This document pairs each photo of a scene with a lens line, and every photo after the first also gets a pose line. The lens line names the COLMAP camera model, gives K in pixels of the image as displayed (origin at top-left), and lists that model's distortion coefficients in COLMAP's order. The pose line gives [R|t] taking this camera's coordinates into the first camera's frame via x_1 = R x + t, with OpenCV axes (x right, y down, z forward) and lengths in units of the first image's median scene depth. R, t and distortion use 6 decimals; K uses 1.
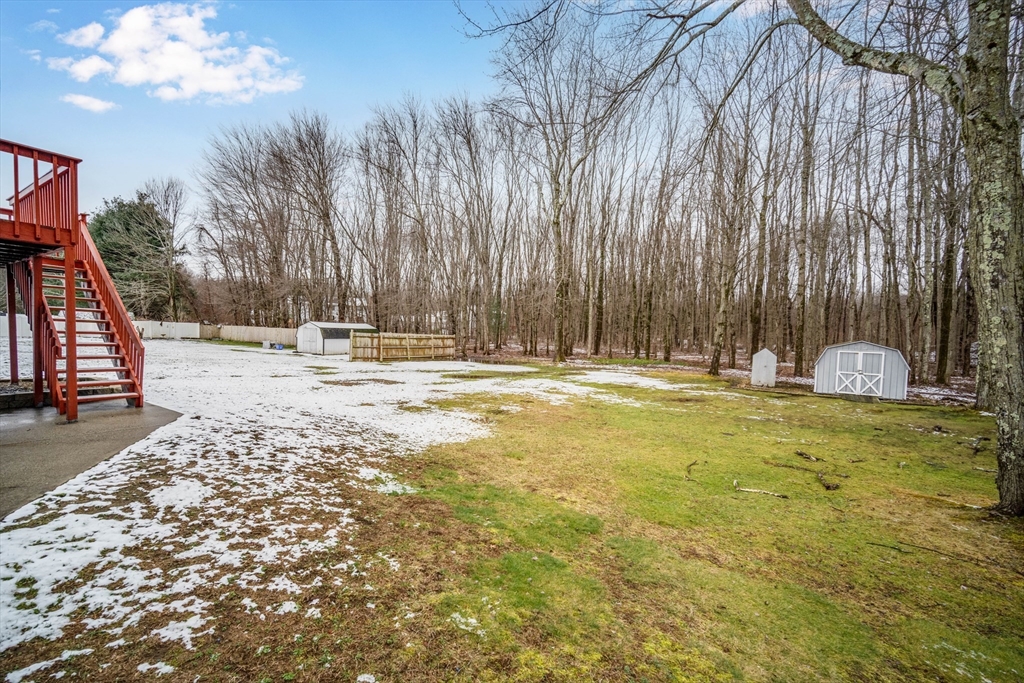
lens RADIAL K [[448.0, 0, 510.6], [0, 448.0, 347.5], [0, 0, 1]] dist [0.002209, 0.000646]
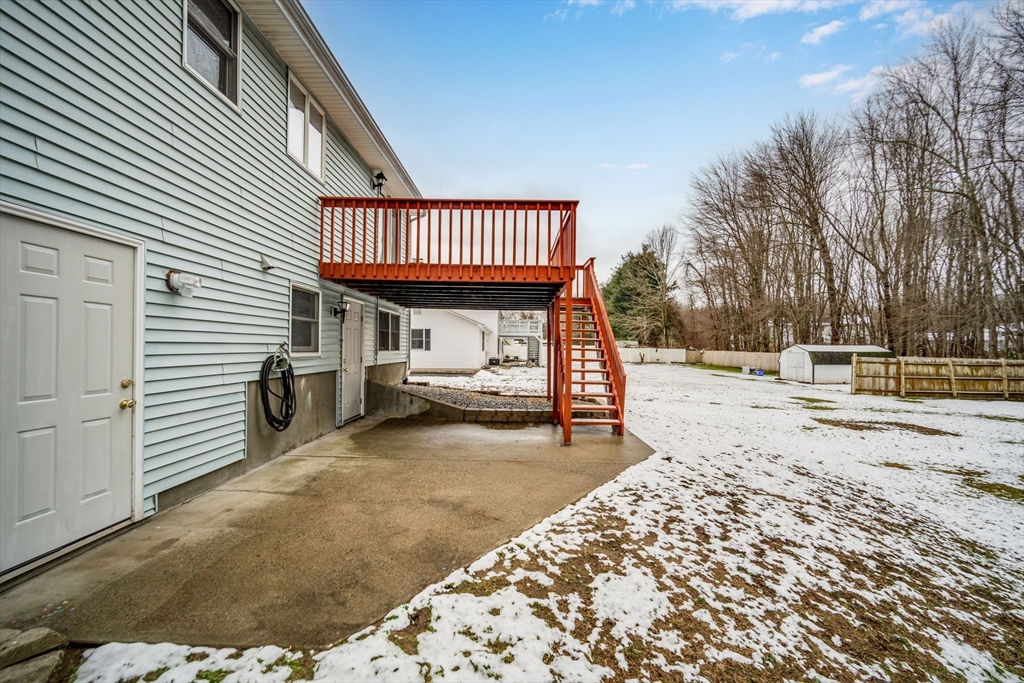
lens RADIAL K [[448.0, 0, 510.6], [0, 448.0, 347.5], [0, 0, 1]] dist [0.002209, 0.000646]
pose [[0.555752, -0.023826, -0.831007, -0.132448], [-0.021311, 0.998852, -0.042890, -0.013167], [0.831075, 0.041546, 0.554607, 0.236929]]
